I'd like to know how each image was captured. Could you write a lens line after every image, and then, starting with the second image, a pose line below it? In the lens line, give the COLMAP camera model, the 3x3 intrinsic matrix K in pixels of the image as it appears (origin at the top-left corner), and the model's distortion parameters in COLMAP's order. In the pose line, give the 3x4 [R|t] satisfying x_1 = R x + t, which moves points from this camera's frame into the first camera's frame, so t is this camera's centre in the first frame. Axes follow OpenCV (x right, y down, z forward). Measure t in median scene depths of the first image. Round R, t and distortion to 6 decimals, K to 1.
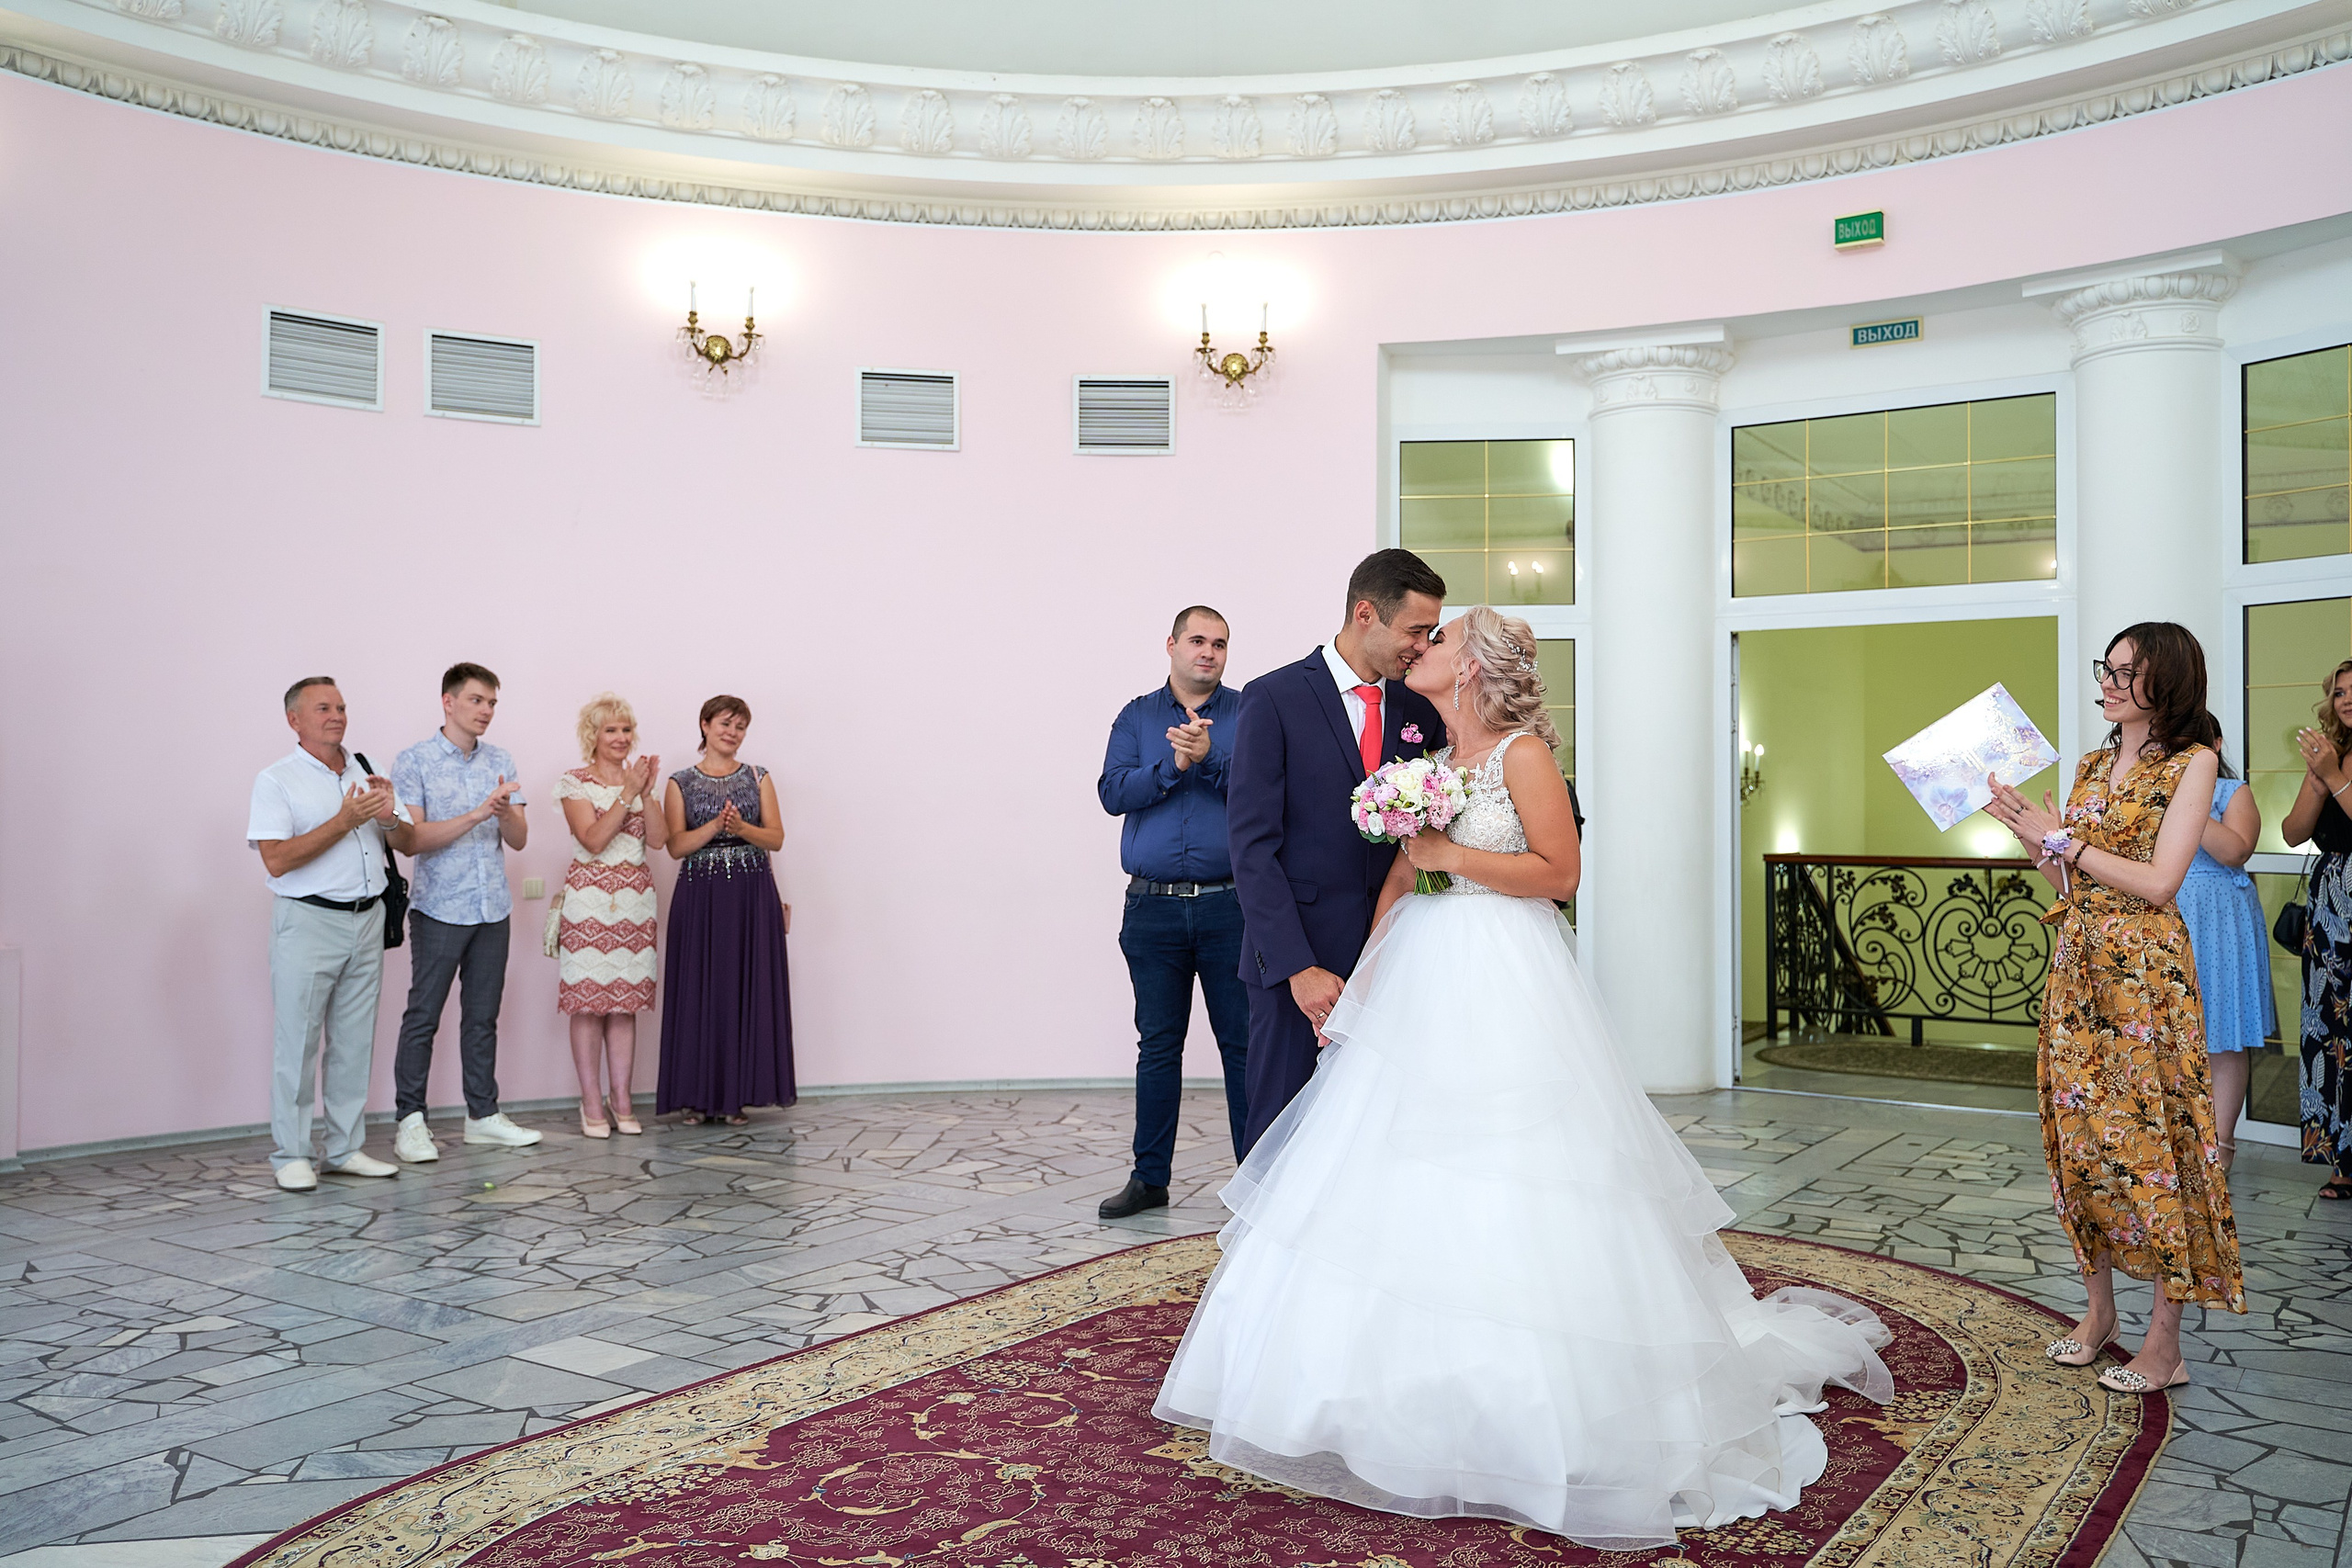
lens RADIAL K [[1770.6, 0, 1176.0], [0, 1770.6, 784.0], [0, 0, 1]] dist [0.140620, 0.000858]
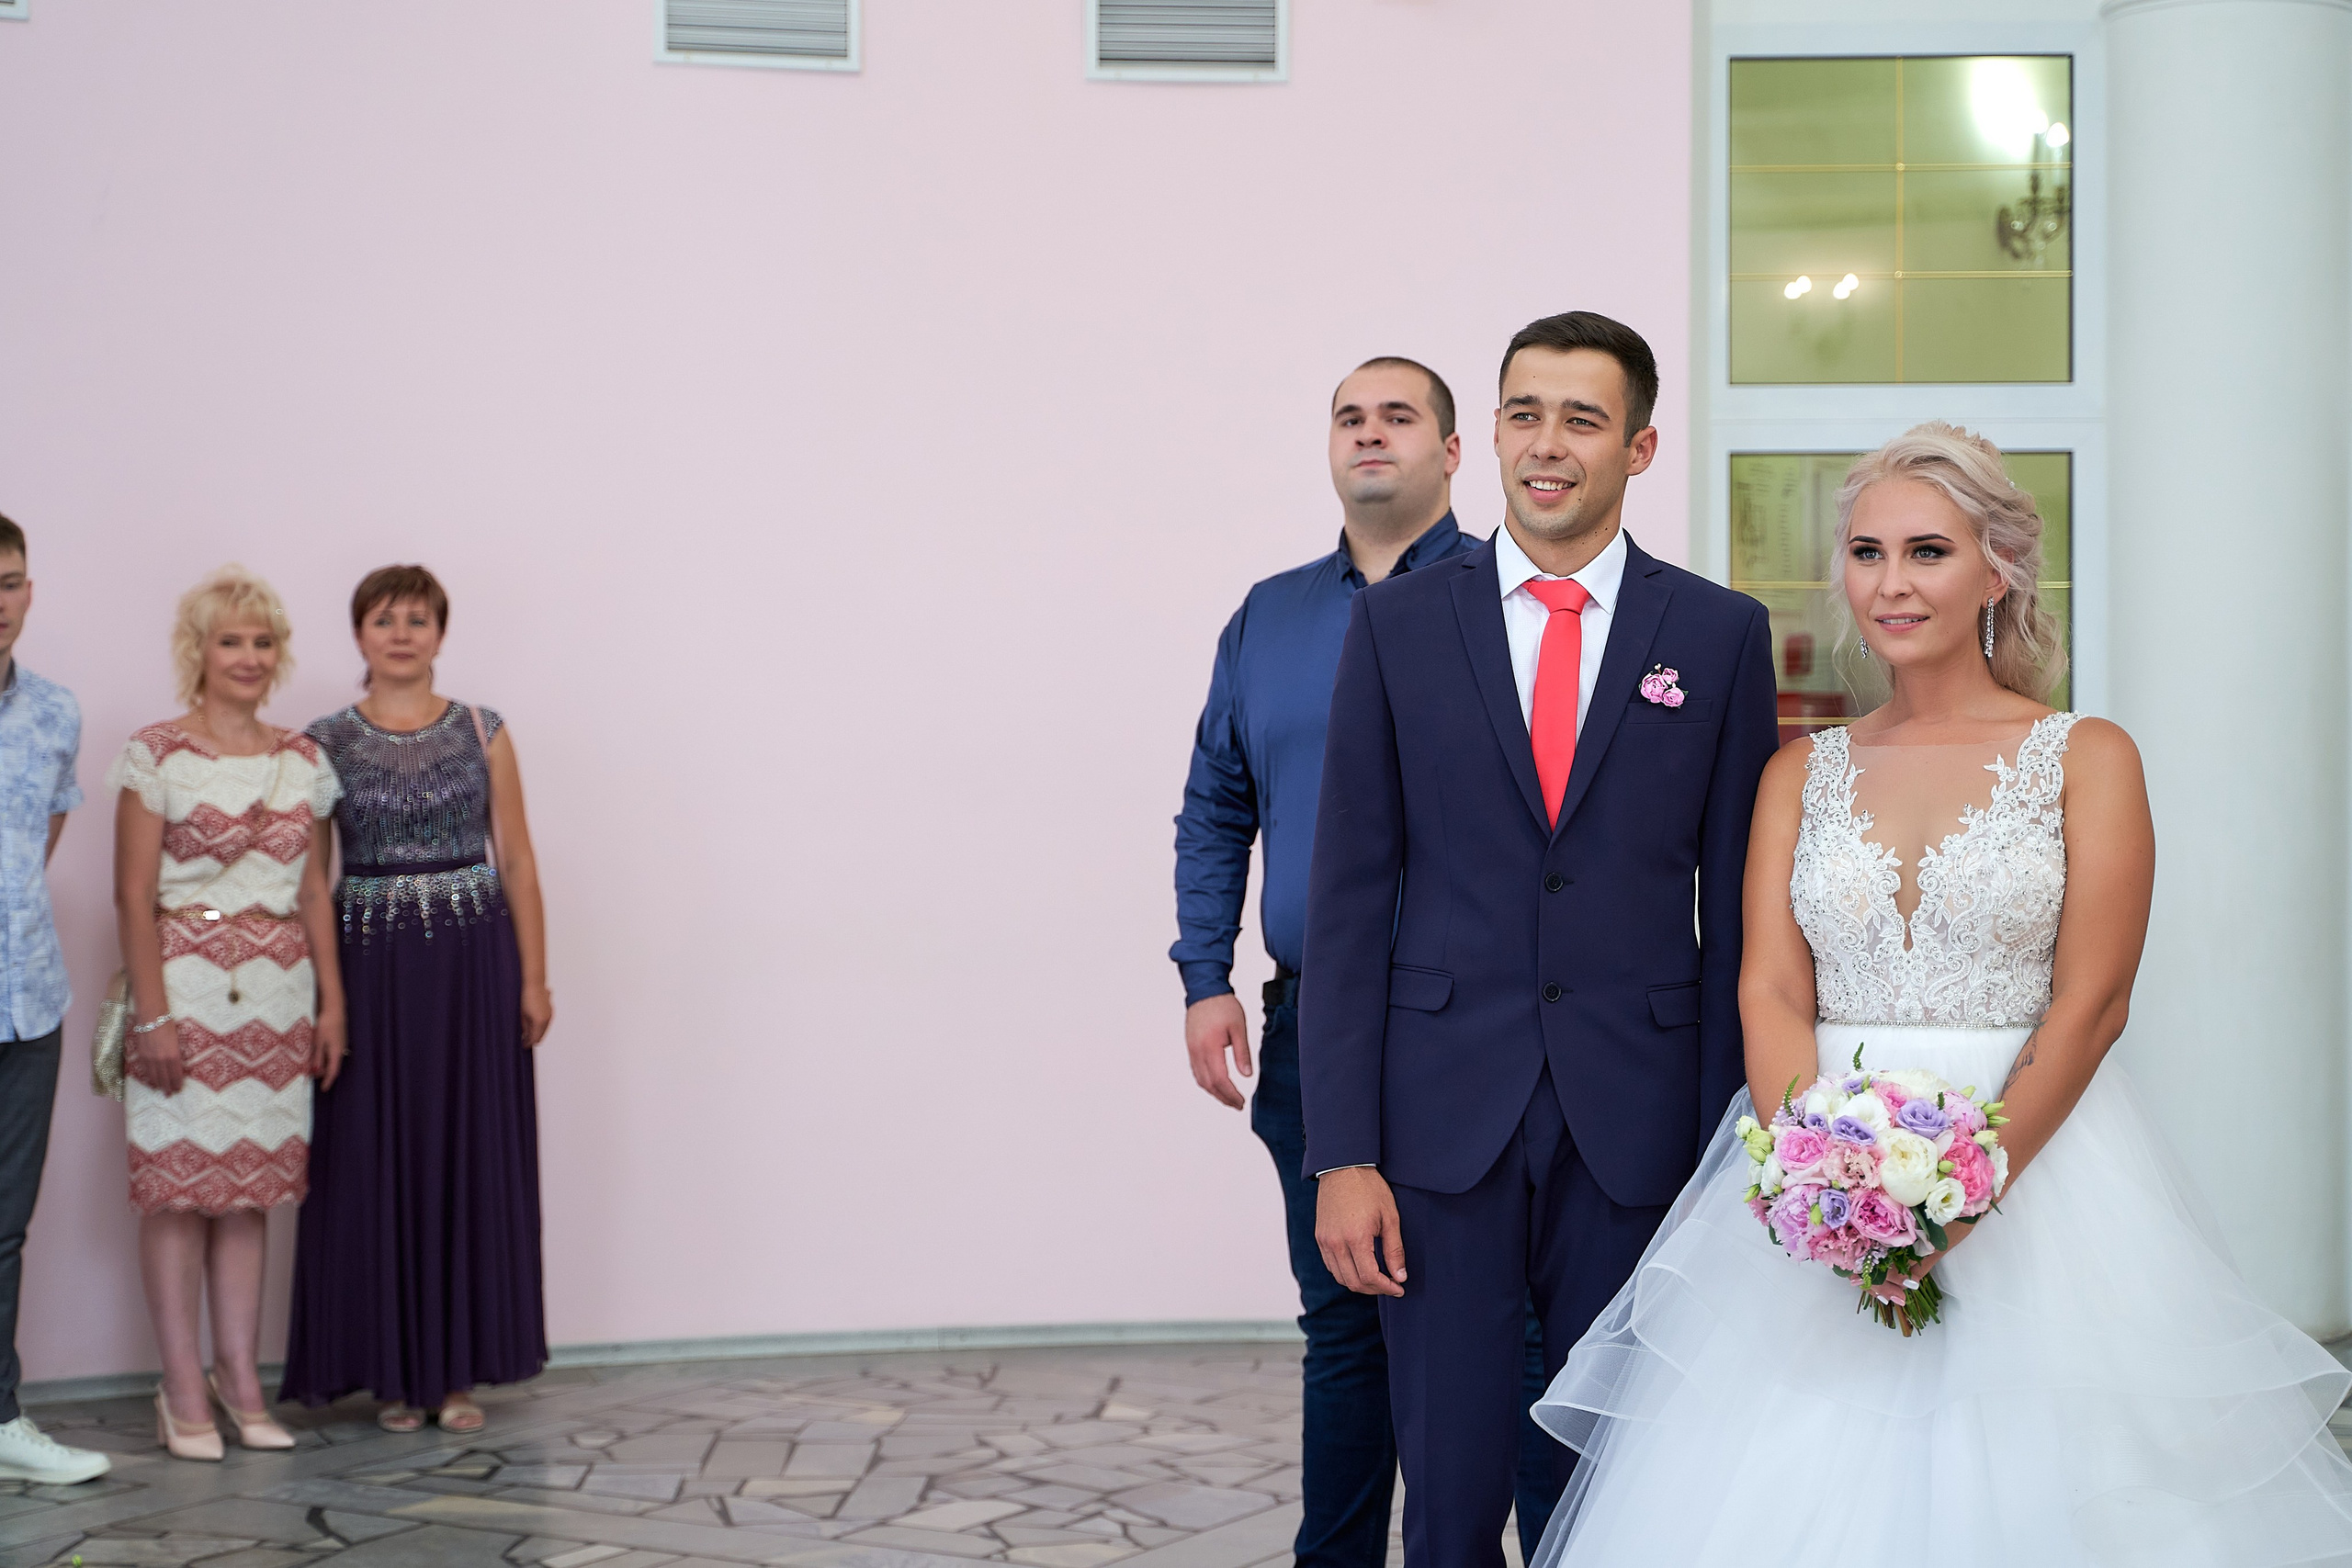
lens RADIAL K [[3453.8, 0, 1176.0], [0, 3453.8, 784.0], [0, 0, 1]] dist [0.102954, 0.061095]
pose [[0.998338, -0.004686, 0.057438, -0.101958], [0.003423, 0.999750, 0.022079, -0.010310], [-0.057527, -0.021846, 0.998105, 0.025076]]
